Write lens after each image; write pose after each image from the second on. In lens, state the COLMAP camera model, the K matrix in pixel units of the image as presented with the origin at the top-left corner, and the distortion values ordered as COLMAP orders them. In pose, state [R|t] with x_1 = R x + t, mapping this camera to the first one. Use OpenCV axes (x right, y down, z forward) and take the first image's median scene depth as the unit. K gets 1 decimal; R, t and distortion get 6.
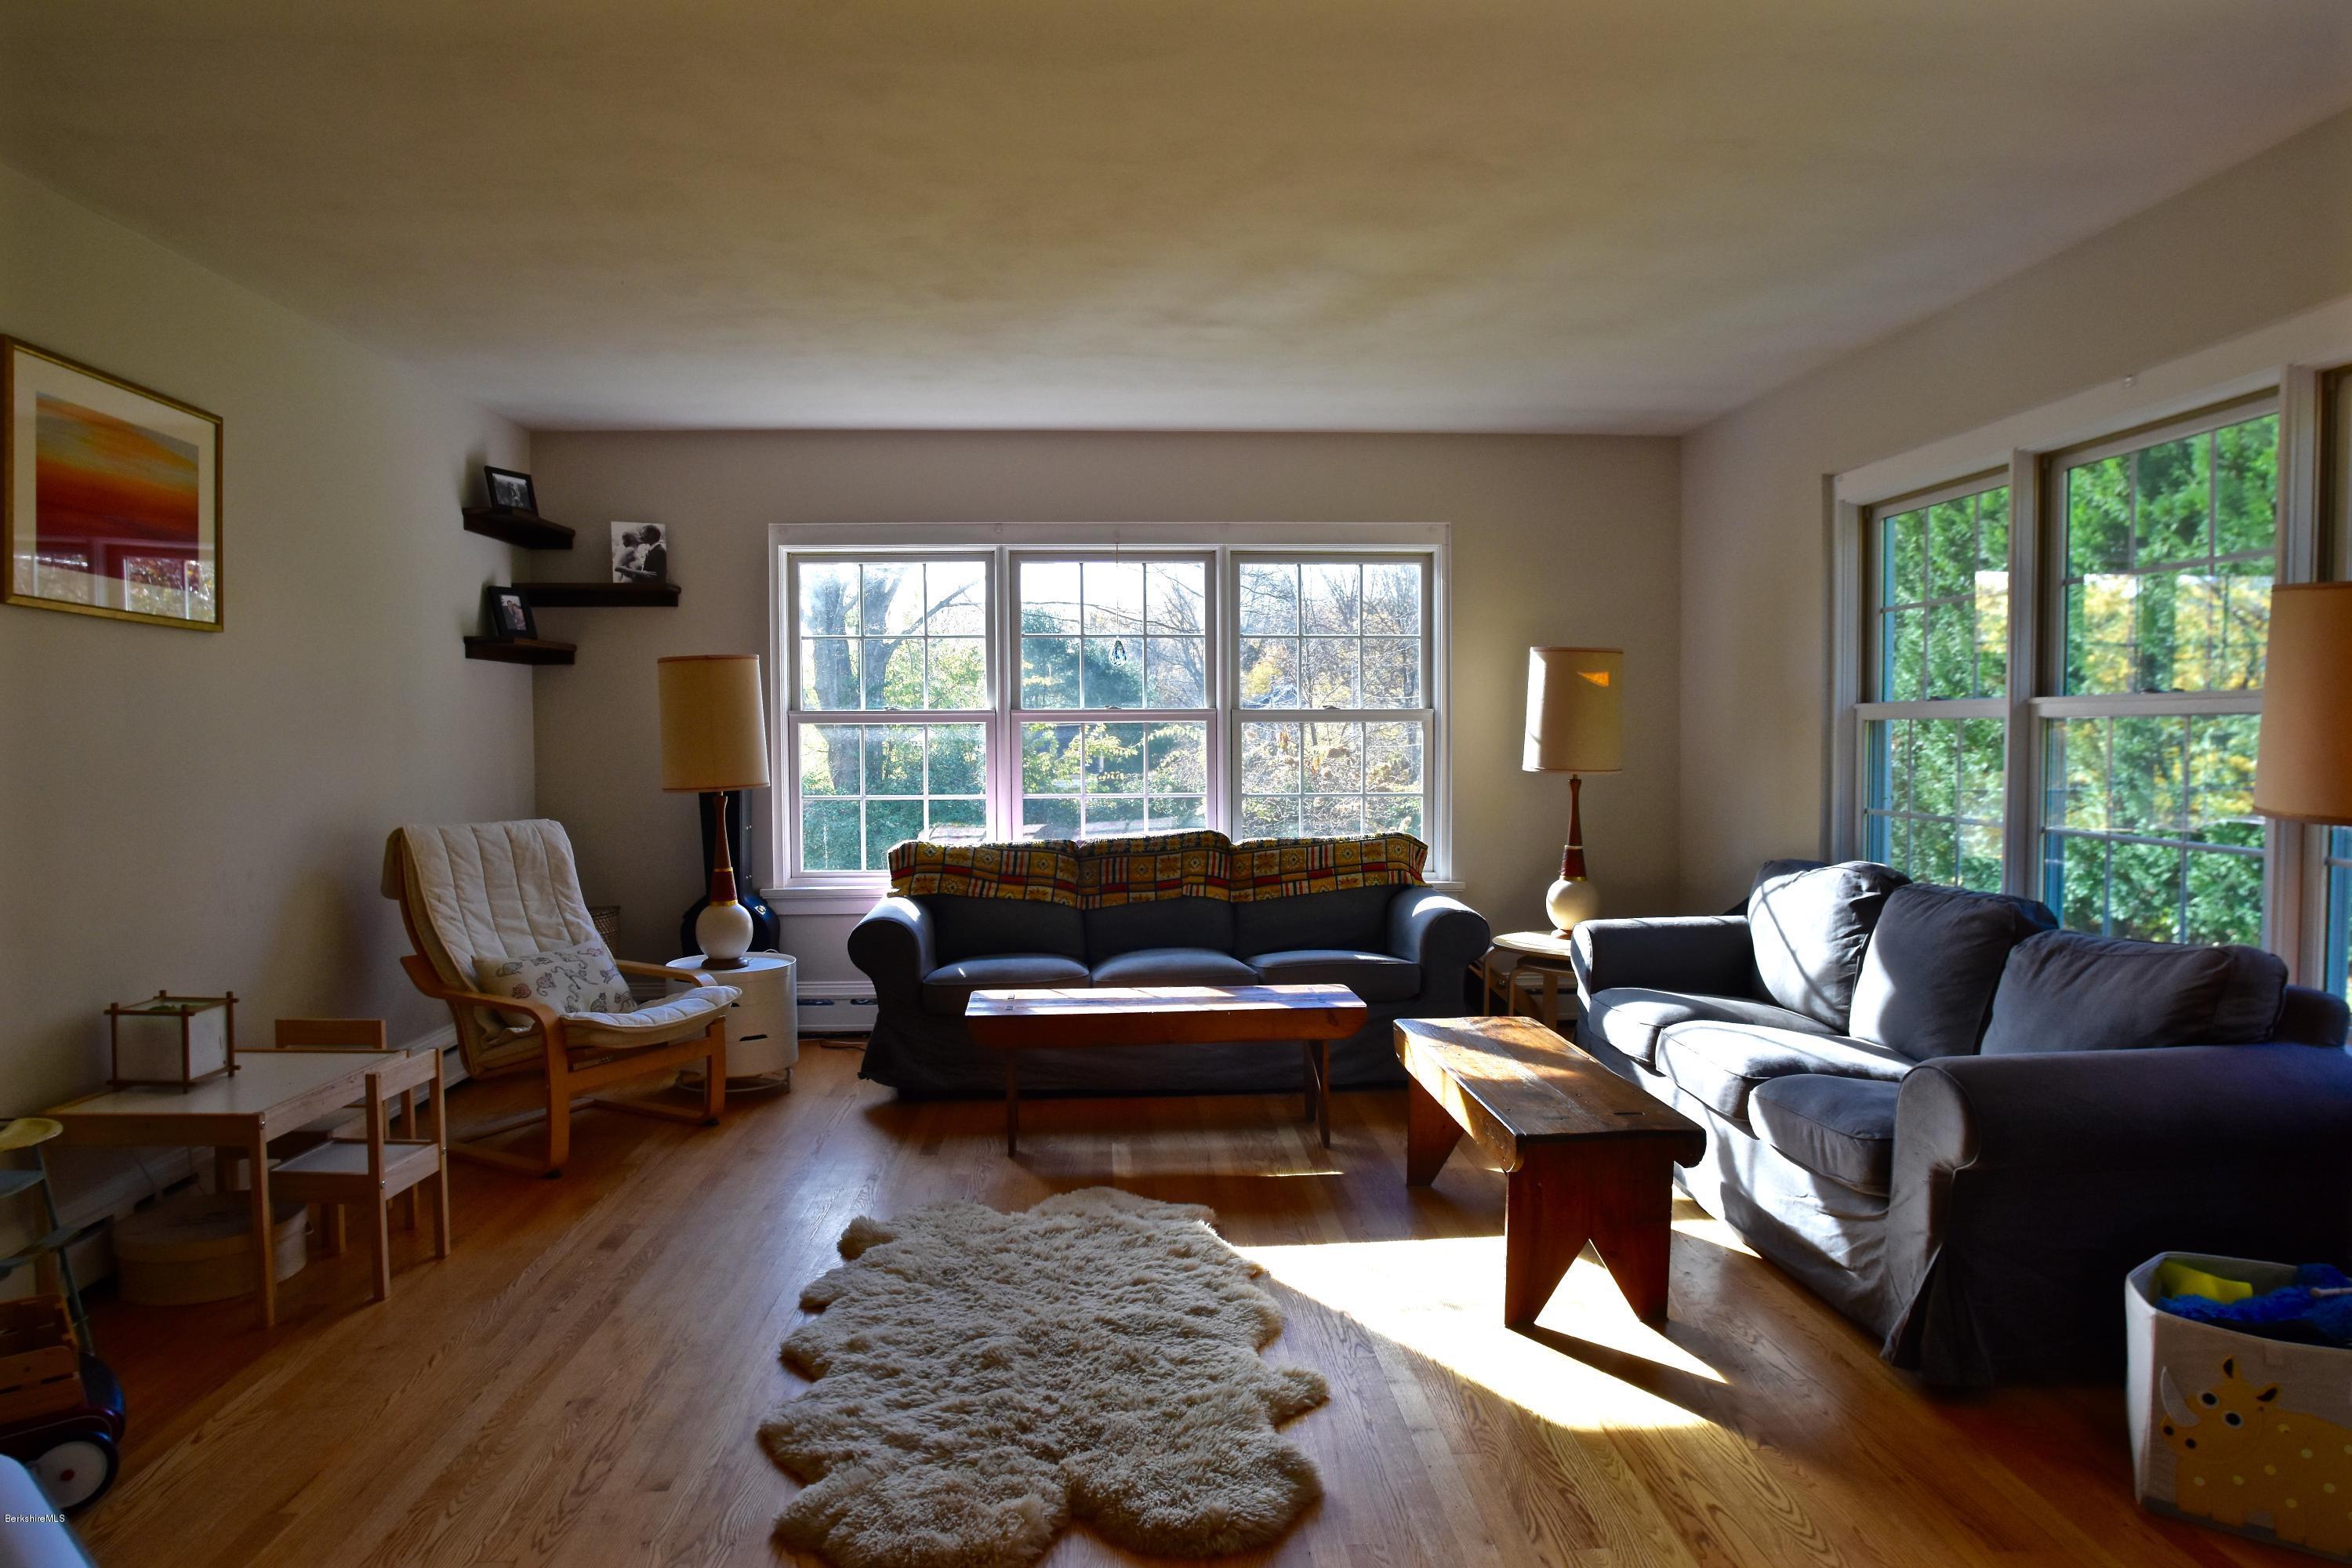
lens RADIAL K [[1439.8, 0, 1176.0], [0, 1439.8, 784.0], [0, 0, 1]] dist [-0.077459, 0.037960]
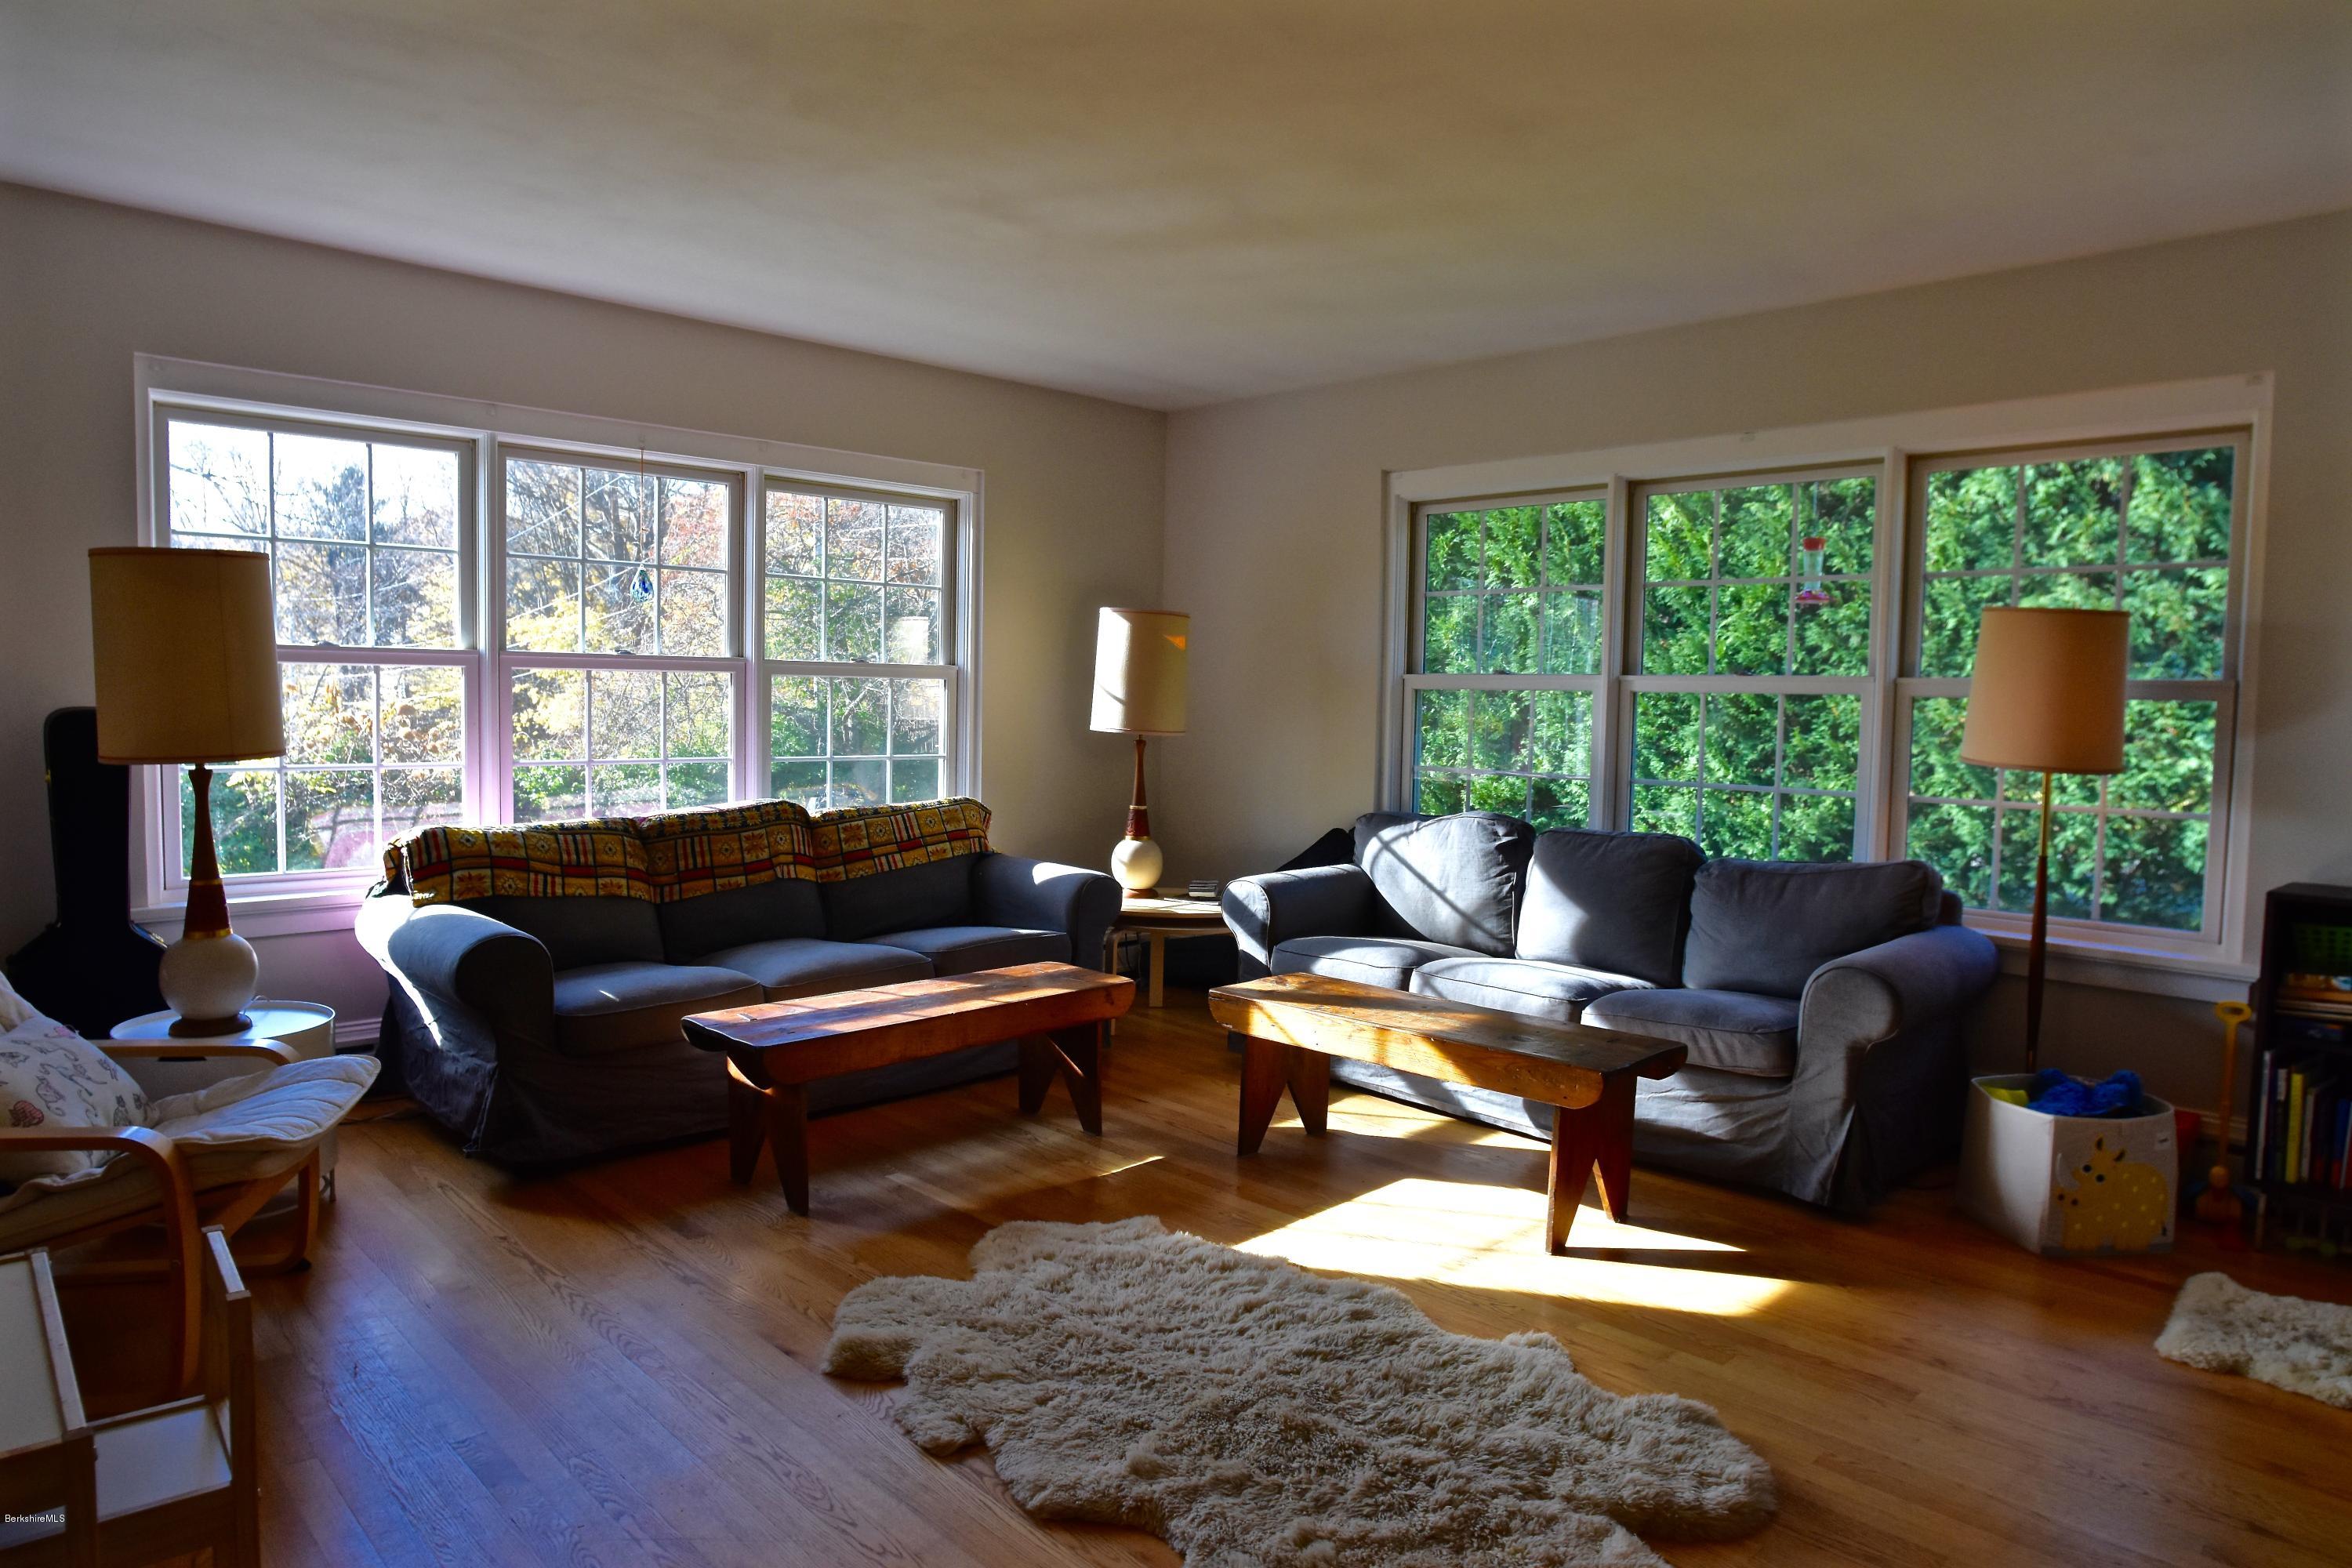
lens RADIAL K [[1439.8, 0, 1176.0], [0, 1439.8, 784.0], [0, 0, 1]] dist [-0.077459, 0.037960]
pose [[0.752350, -0.020821, 0.658435, -0.490191], [0.002278, 0.999577, 0.029005, -0.002398], [-0.658760, -0.020322, 0.752079, 0.281651]]
